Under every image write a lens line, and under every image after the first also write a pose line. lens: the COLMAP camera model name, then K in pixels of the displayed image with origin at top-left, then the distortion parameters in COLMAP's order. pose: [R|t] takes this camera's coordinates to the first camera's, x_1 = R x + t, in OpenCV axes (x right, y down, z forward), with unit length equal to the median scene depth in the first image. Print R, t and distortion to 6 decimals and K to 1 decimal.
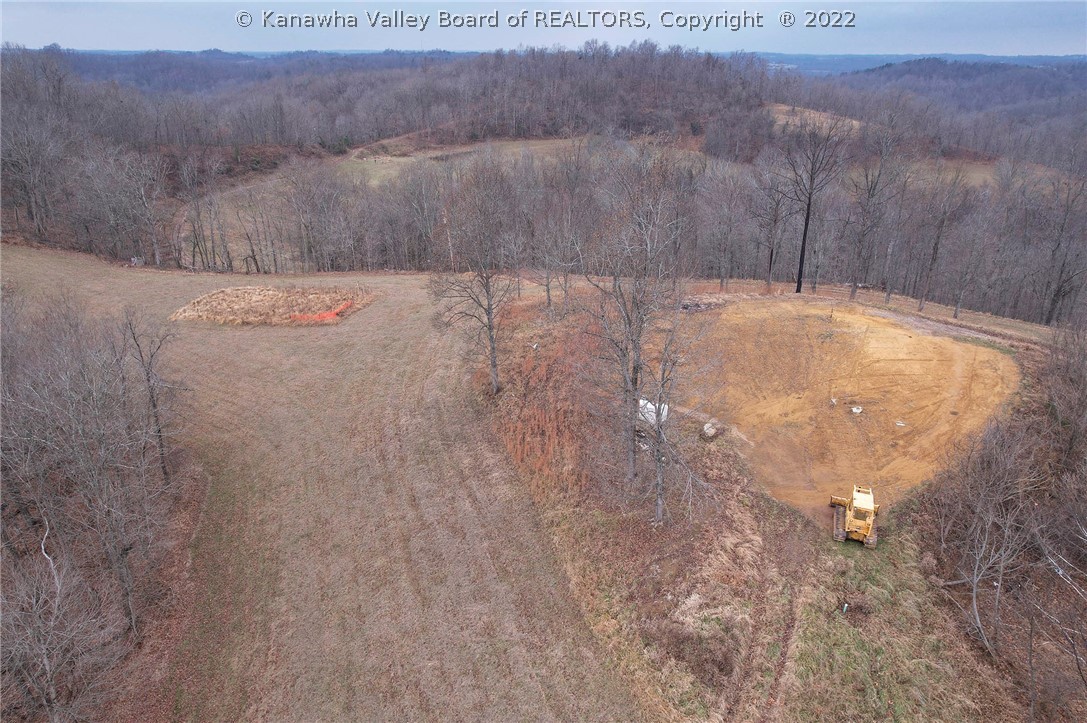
lens RADIAL K [[727.6, 0, 543.5], [0, 727.6, 361.5], [0, 0, 1]] dist [-0.087459, 0.085777]
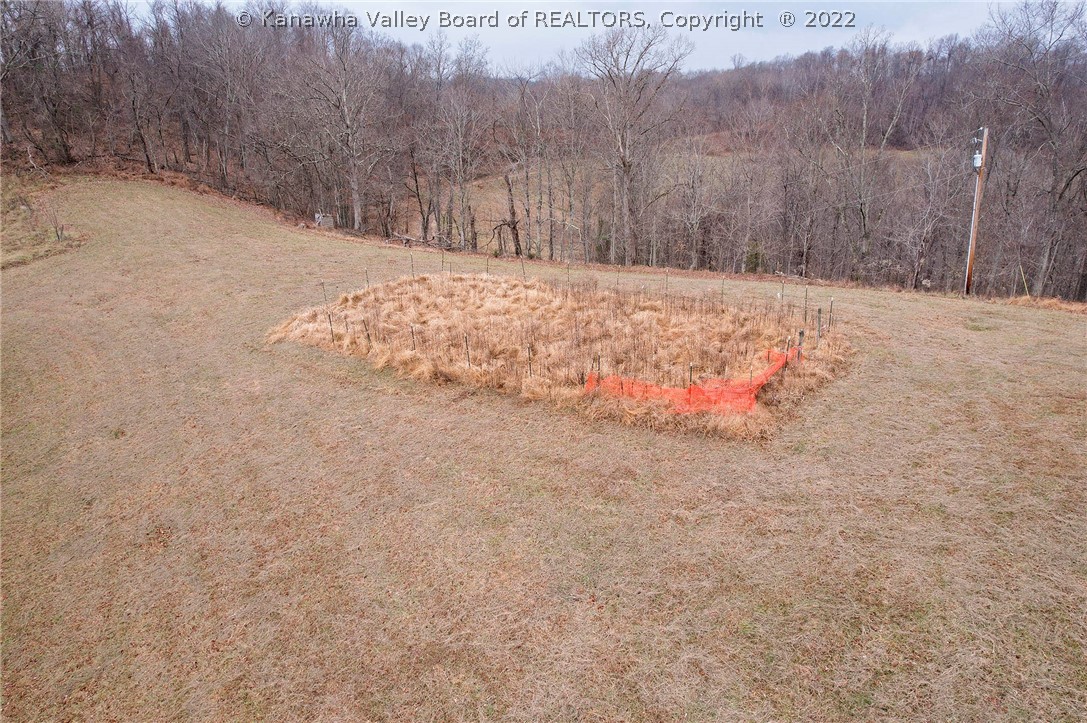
lens RADIAL K [[727.6, 0, 543.5], [0, 727.6, 361.5], [0, 0, 1]] dist [-0.087459, 0.085777]
pose [[0.932405, 0.126256, -0.338645, -0.171963], [-0.138036, 0.990368, -0.010824, -0.040809], [0.334017, 0.056837, 0.940852, 0.461592]]
